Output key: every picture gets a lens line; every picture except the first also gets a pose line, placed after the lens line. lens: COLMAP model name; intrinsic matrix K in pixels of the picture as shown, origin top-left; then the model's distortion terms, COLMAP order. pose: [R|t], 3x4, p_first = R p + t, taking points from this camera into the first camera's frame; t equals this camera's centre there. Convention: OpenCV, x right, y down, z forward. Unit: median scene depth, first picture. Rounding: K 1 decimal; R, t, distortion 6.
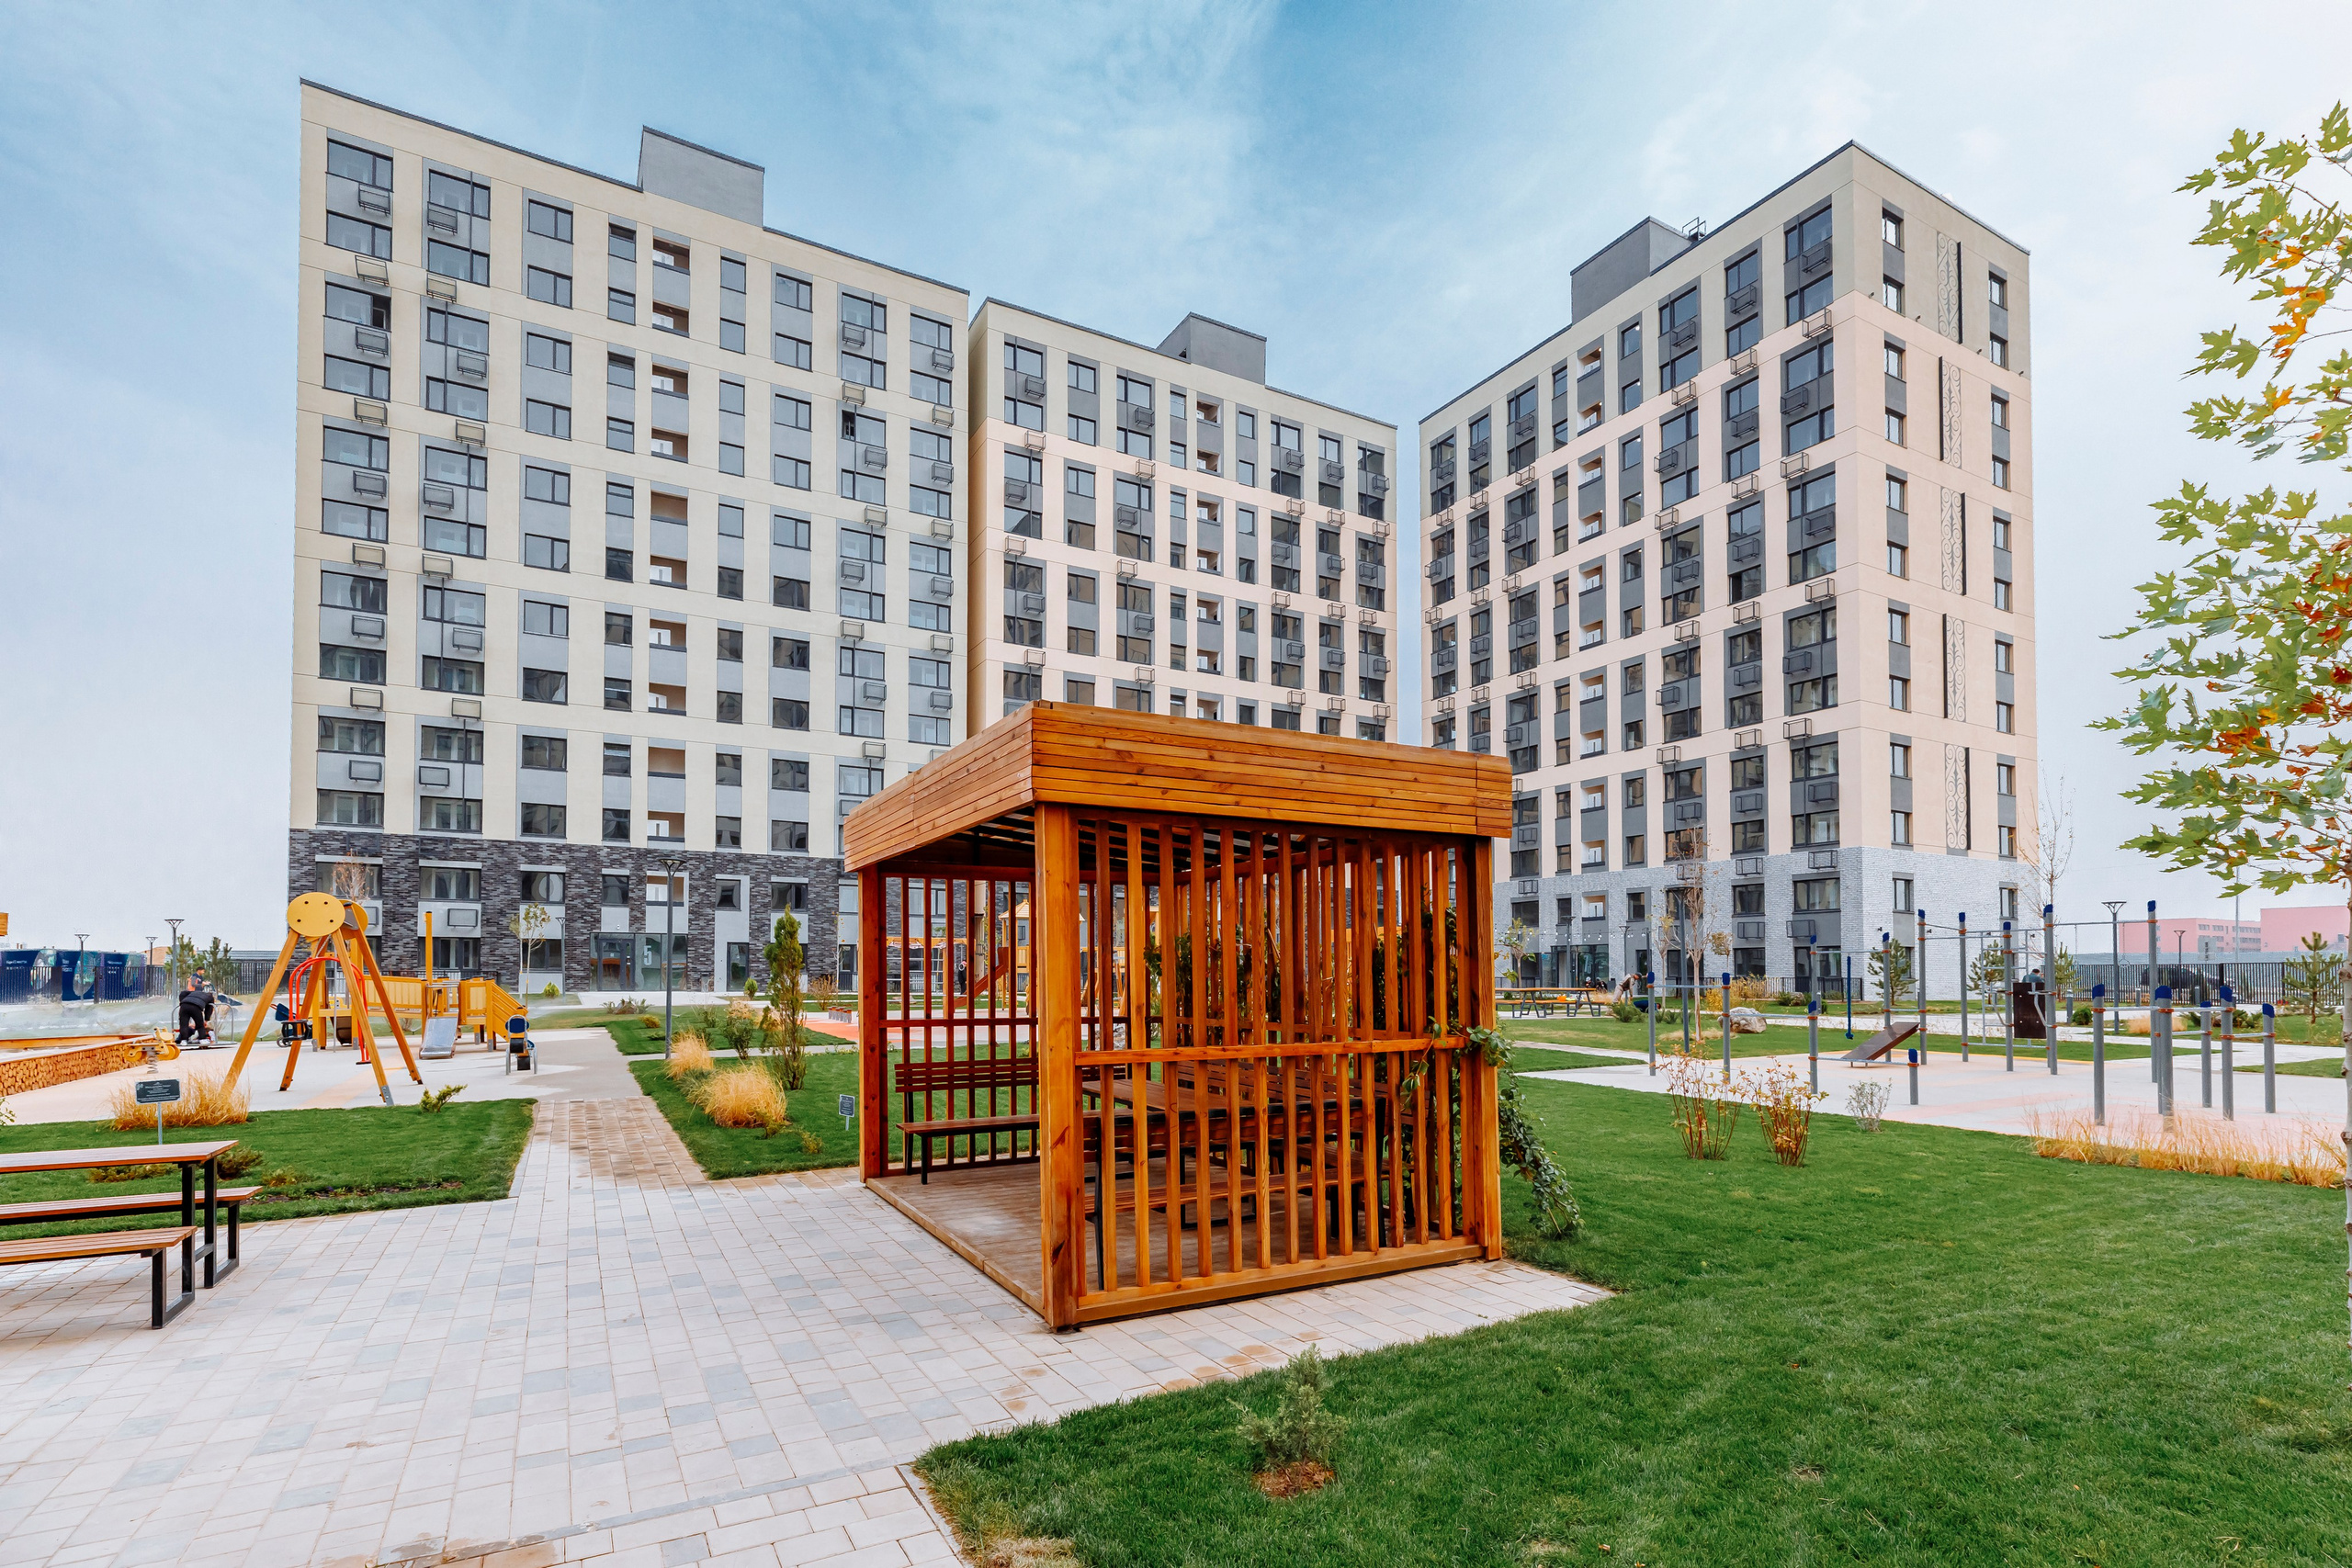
lens RADIAL K [[1213.7, 0, 1190.3], [0, 1213.7, 949.3], [0, 0, 1]] dist [0.003500, -0.000117]
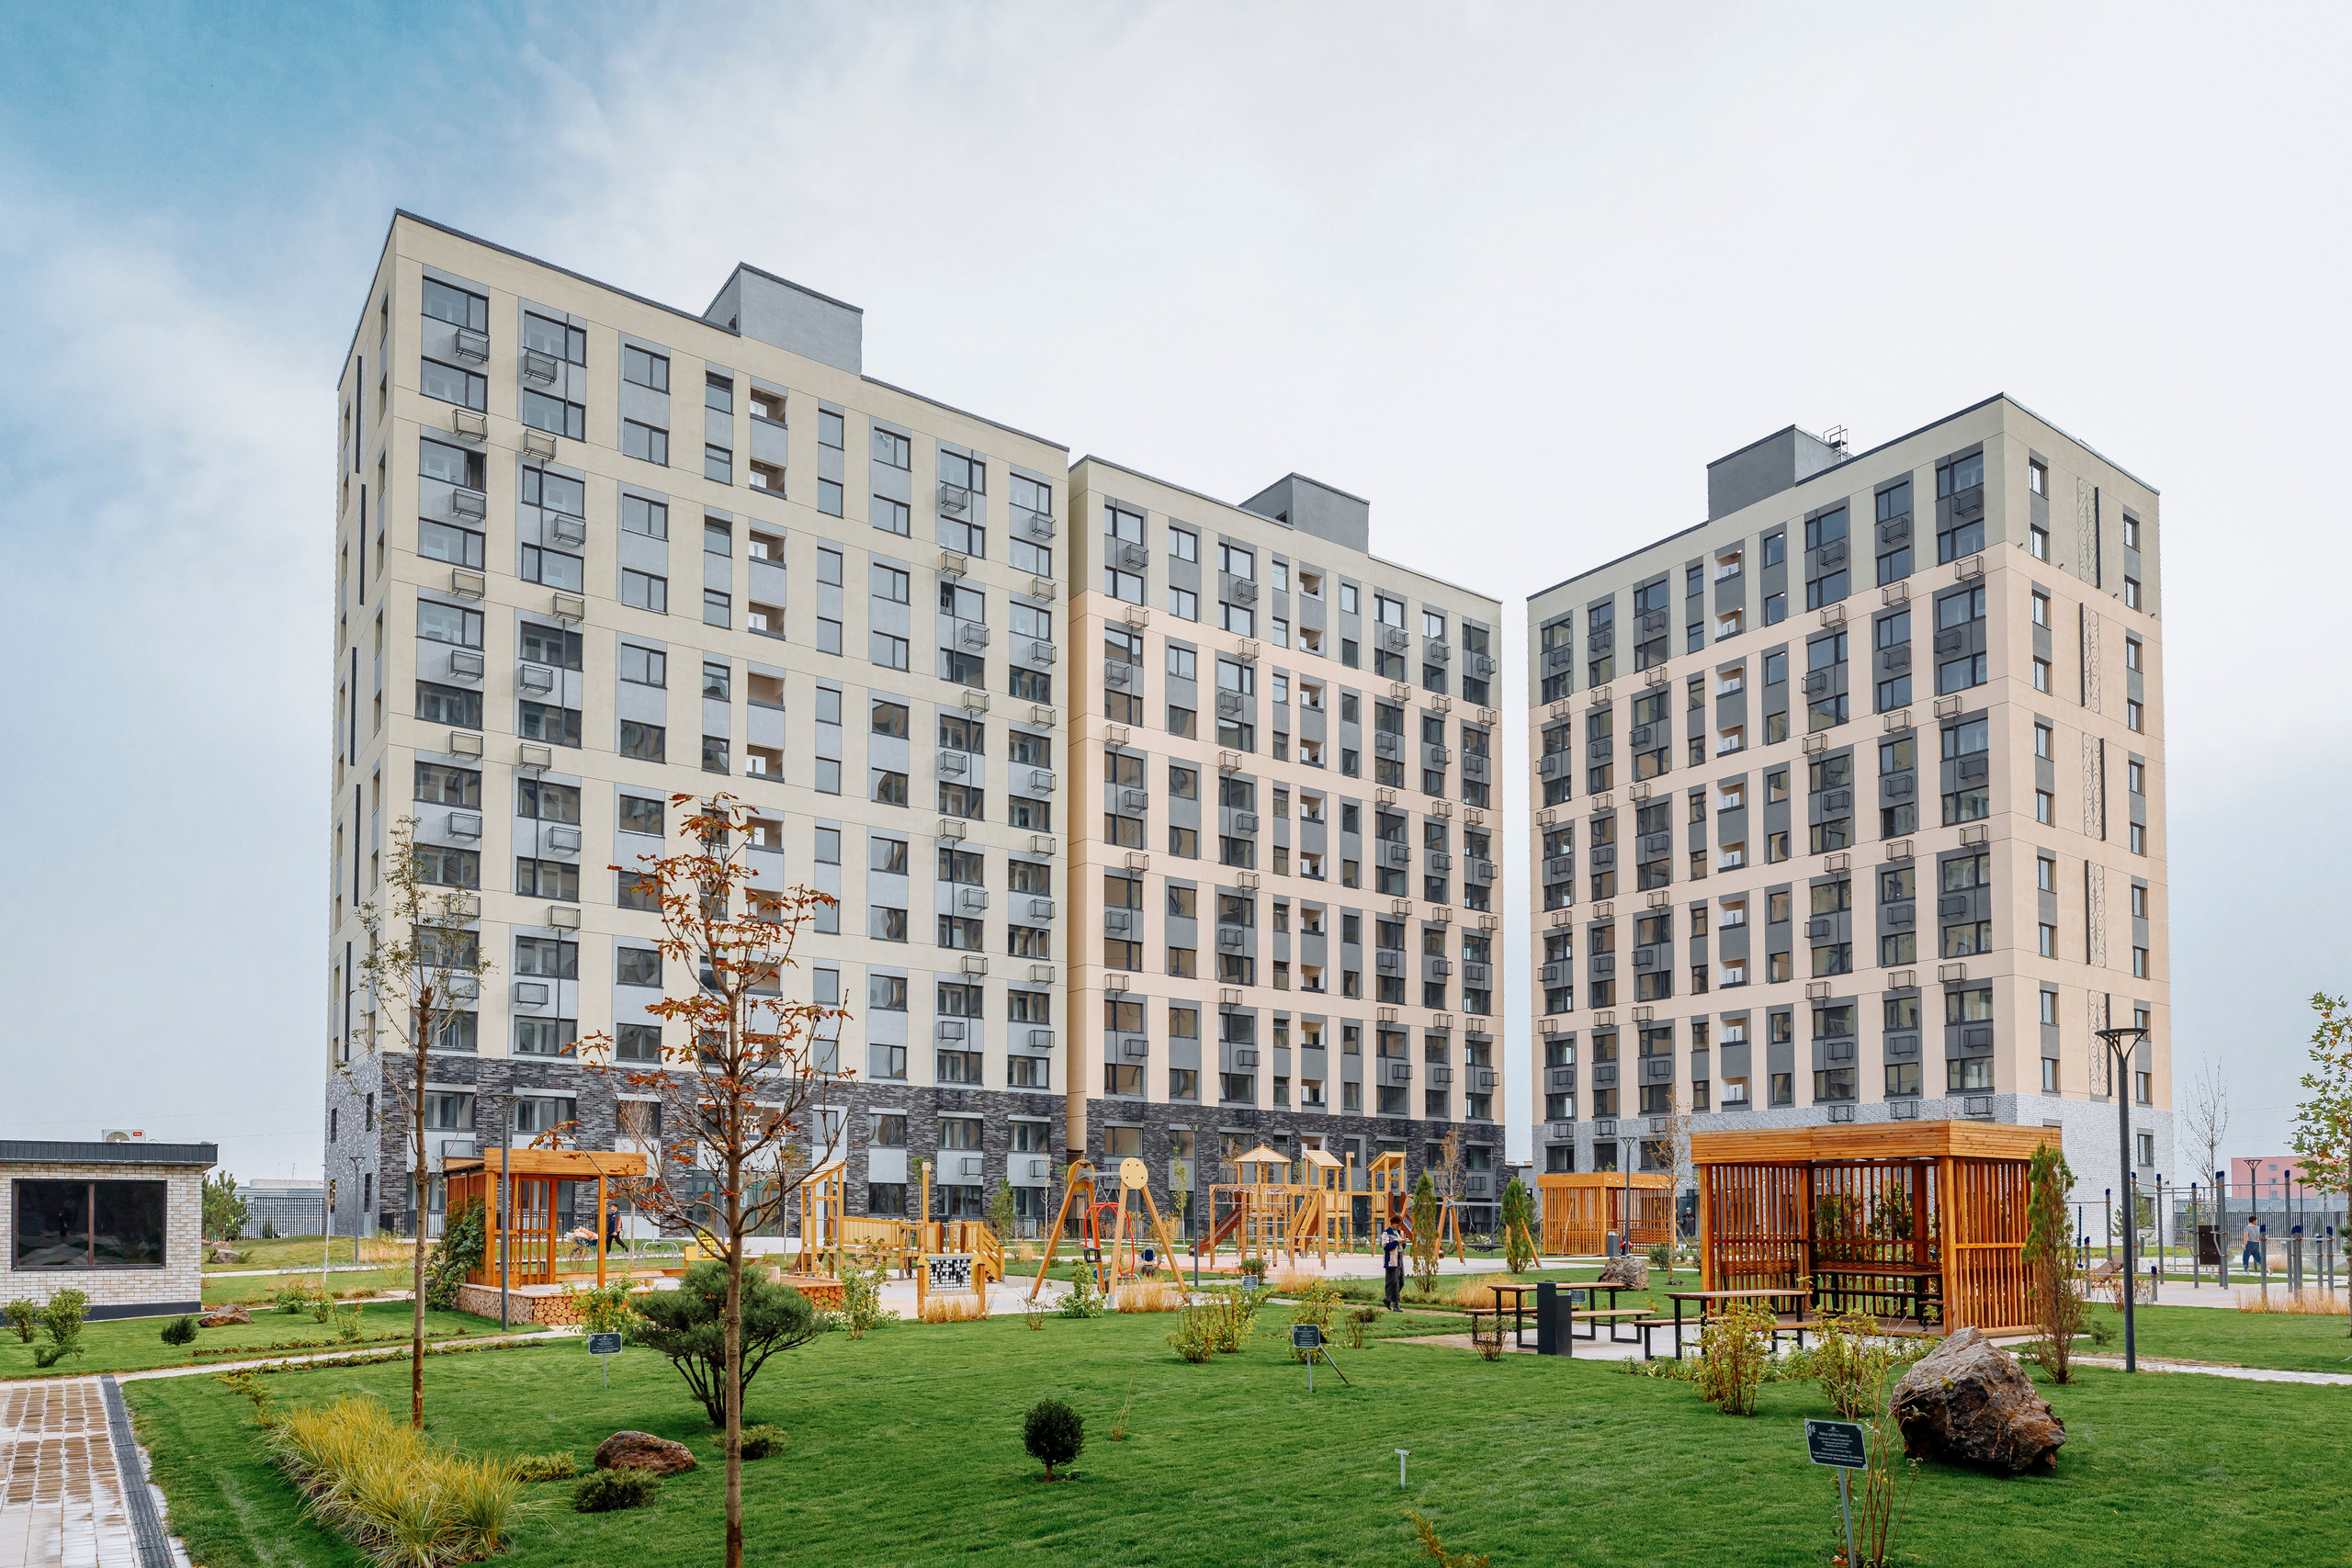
lens RADIAL K [[1784.8, 0, 1251.2], [0, 1784.8, 1147.3], [0, 0, 1]] dist [0.004818, 0.004552]
pose [[0.988171, 0.008470, 0.153121, -0.265216], [-0.005319, 0.999766, -0.020977, -0.004868], [-0.153263, 0.019914, 0.987985, -0.322346]]
